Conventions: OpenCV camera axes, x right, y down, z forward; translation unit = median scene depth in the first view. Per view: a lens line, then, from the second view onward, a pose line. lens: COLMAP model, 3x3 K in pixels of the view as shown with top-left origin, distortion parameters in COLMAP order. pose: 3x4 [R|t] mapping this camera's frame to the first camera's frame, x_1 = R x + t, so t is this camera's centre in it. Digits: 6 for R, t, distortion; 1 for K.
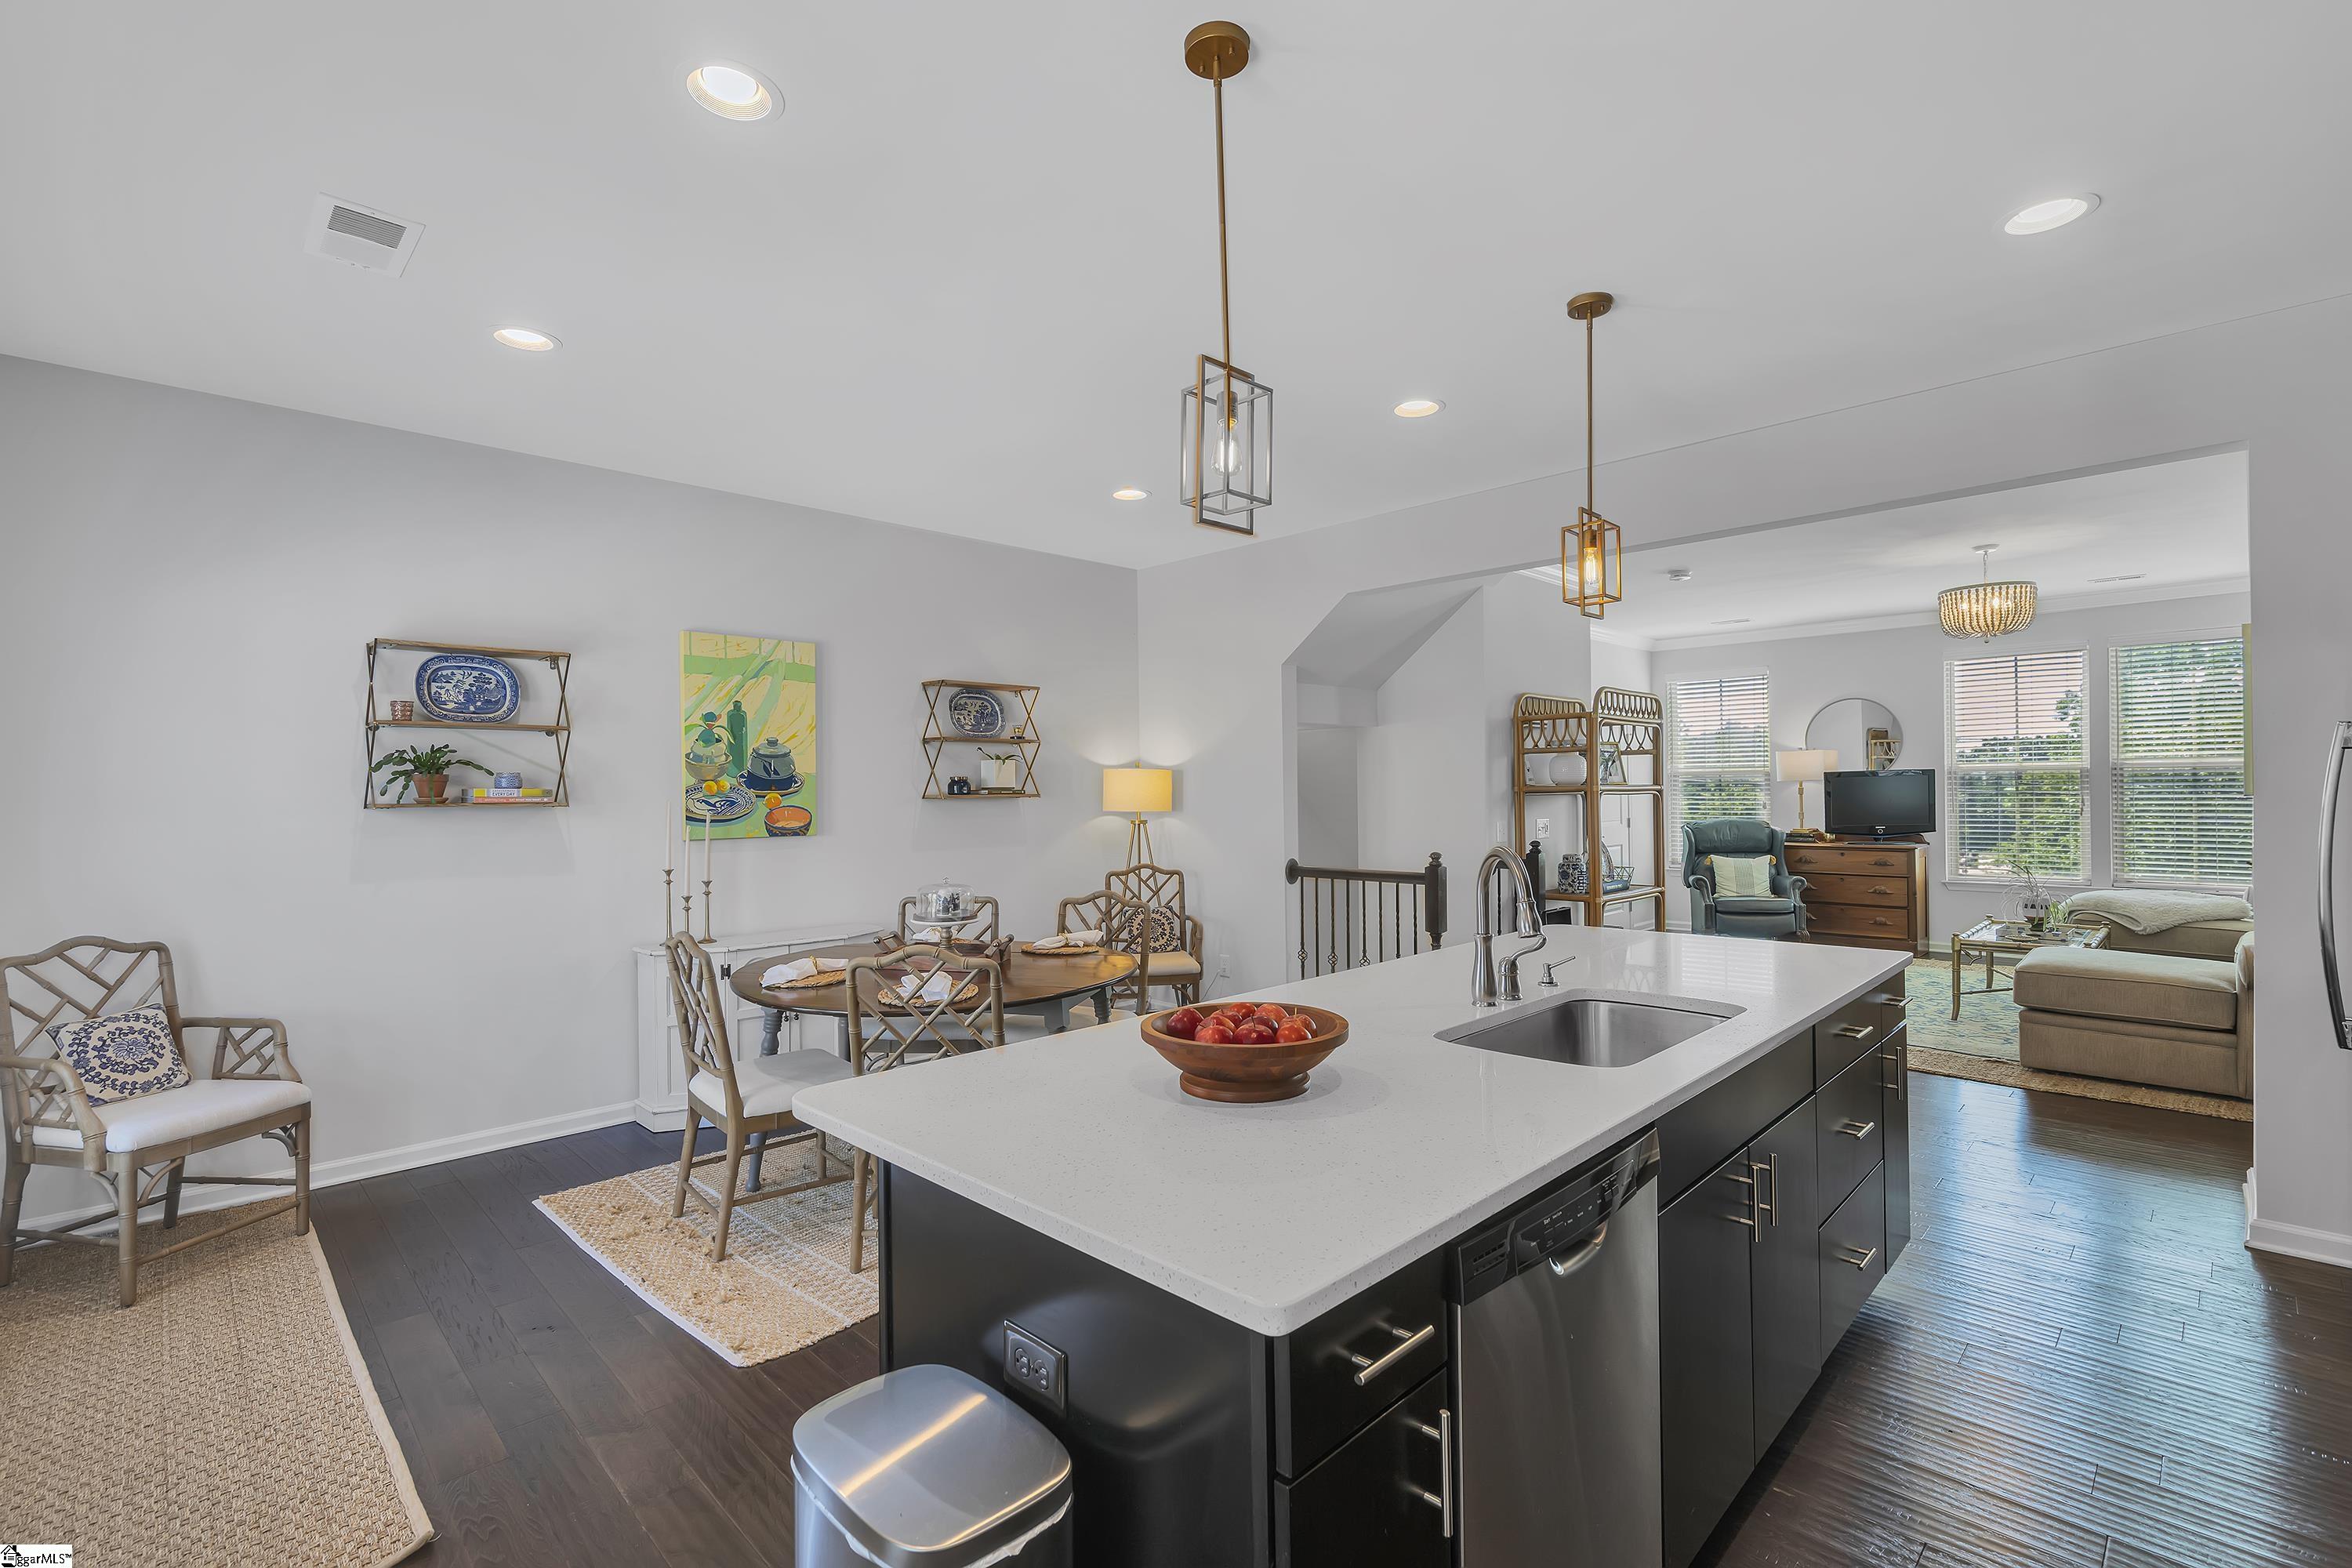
lens RADIAL K [[1037.8, 0, 1163.0], [0, 1037.8, 776.8], [0, 0, 1]] dist [-0.012519, -0.000324]
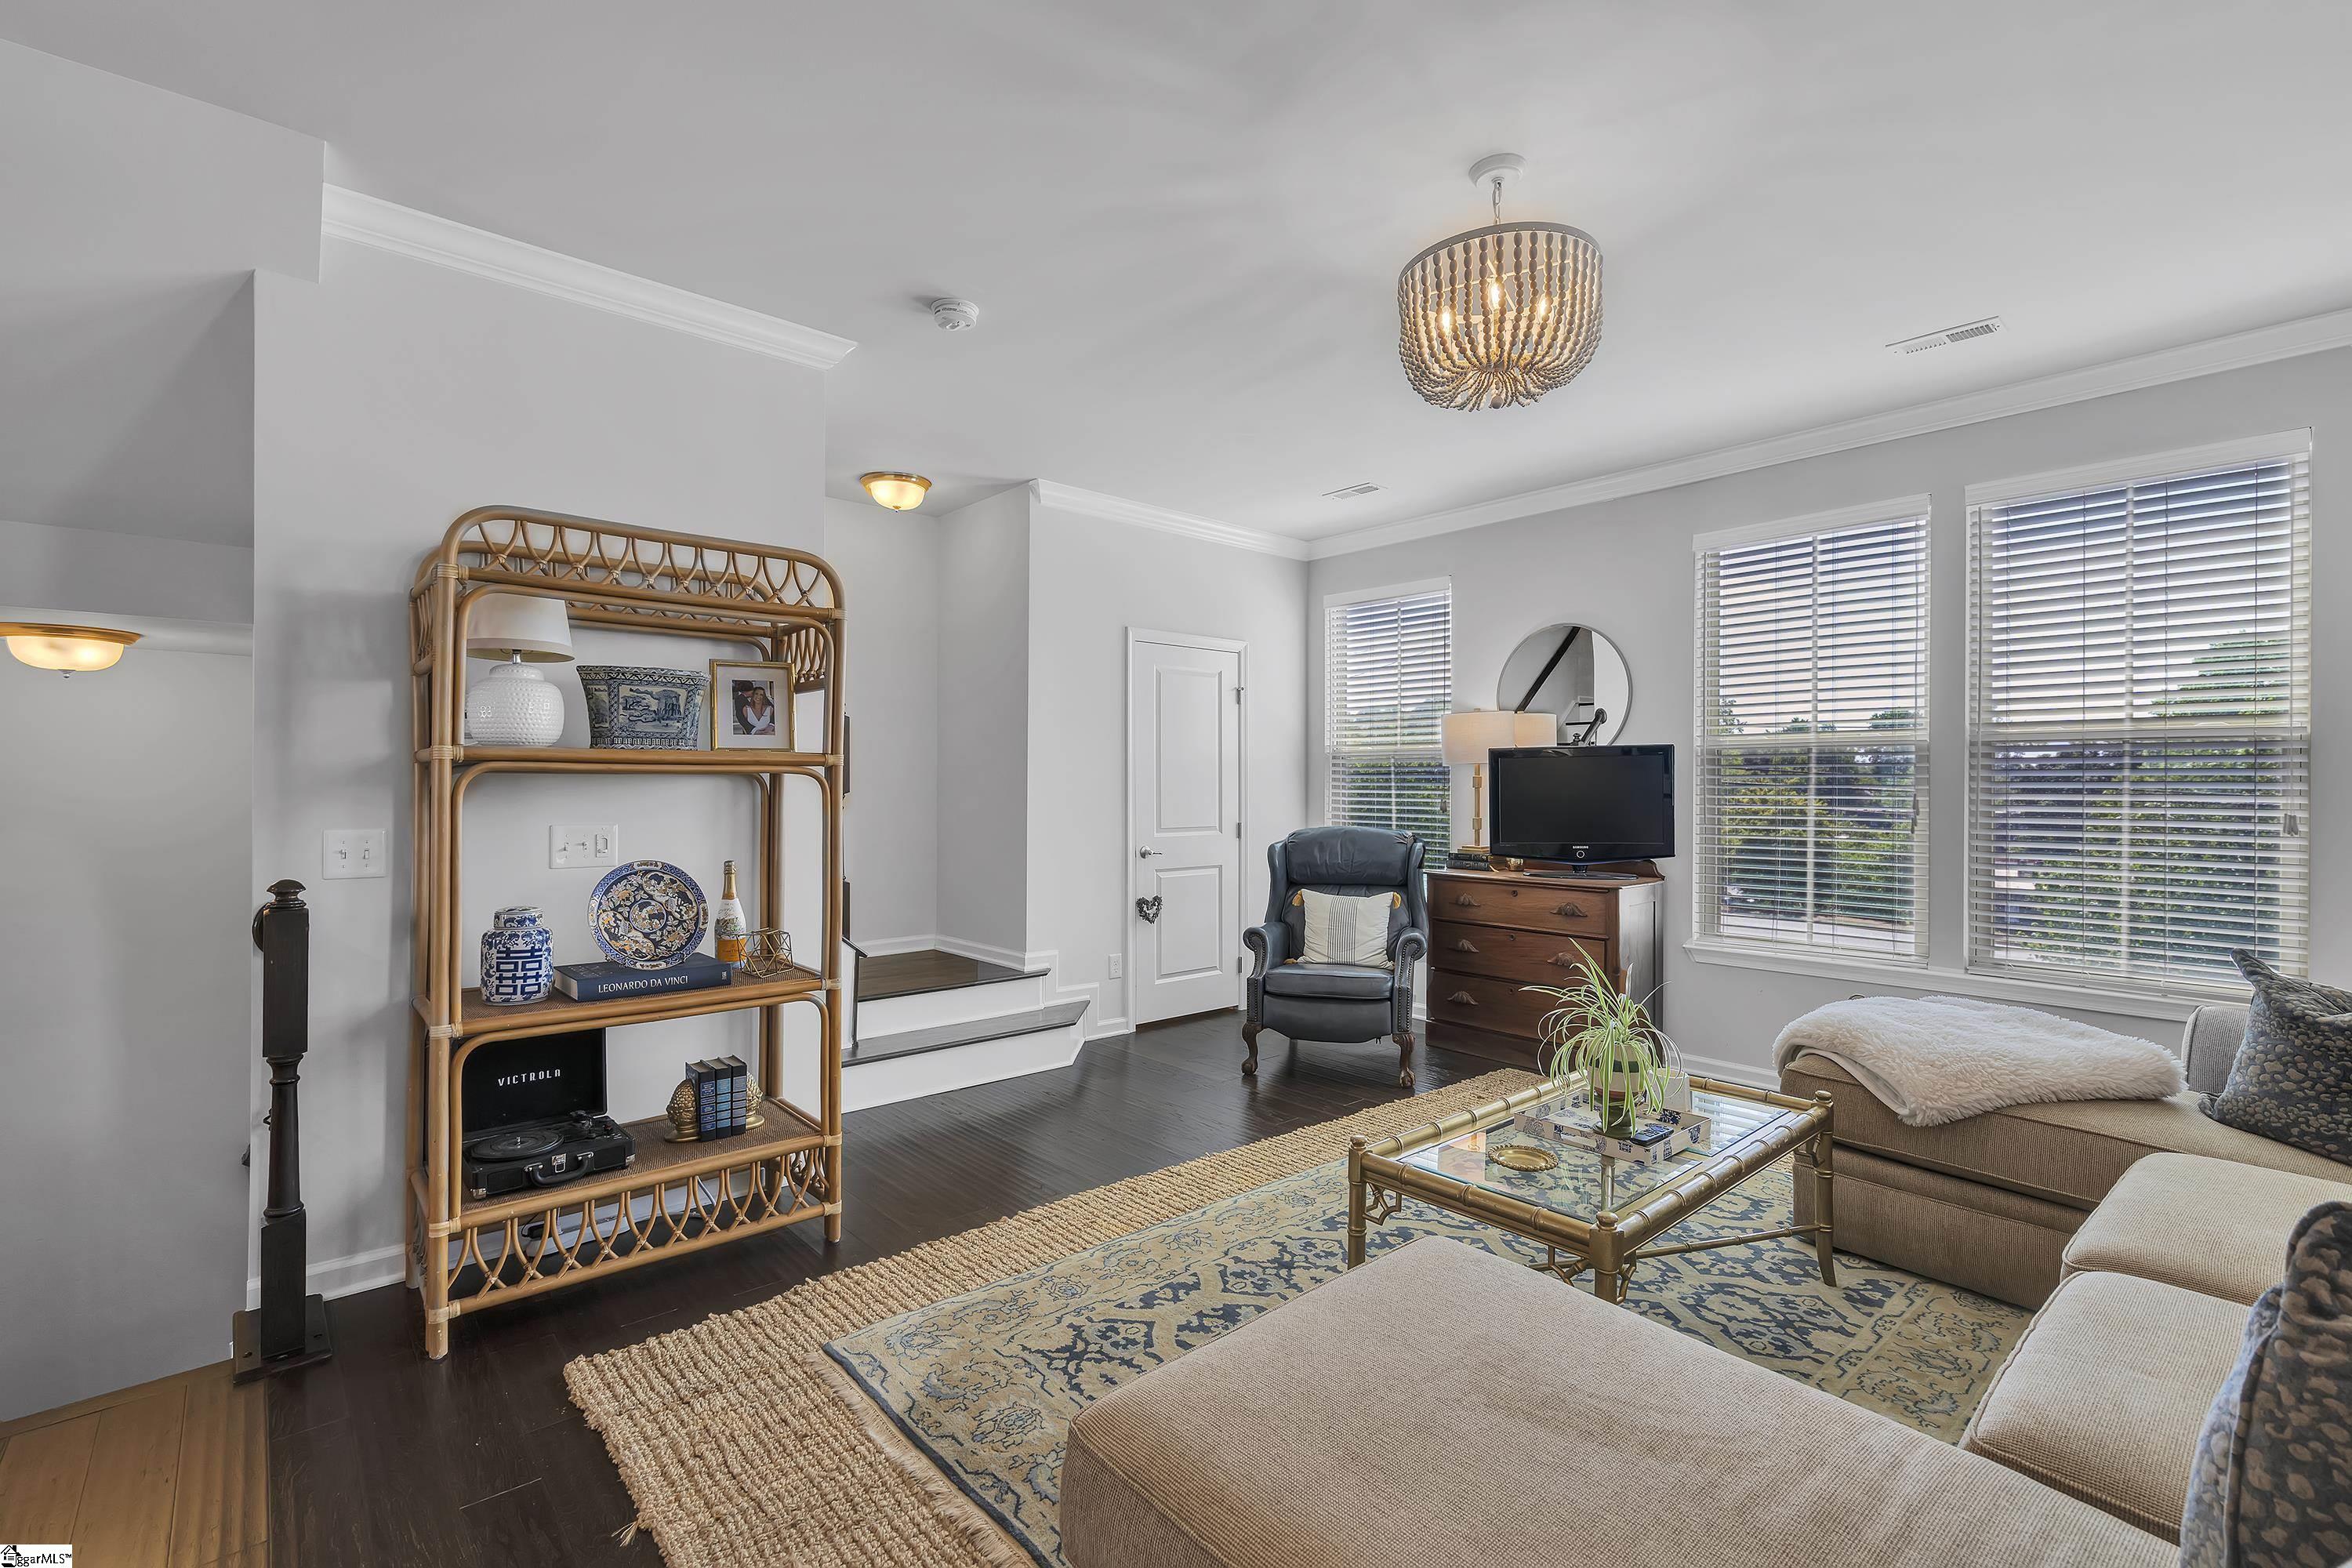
lens RADIAL K [[1037.8, 0, 1190.4], [0, 1037.8, 783.0], [0, 0, 1]] dist [-0.012519, -0.000324]
pose [[0.999185, 0.014225, -0.037777, 0.506325], [-0.013814, 0.999843, 0.011116, 0.010374], [0.037929, -0.010585, 0.999224, 0.429064]]
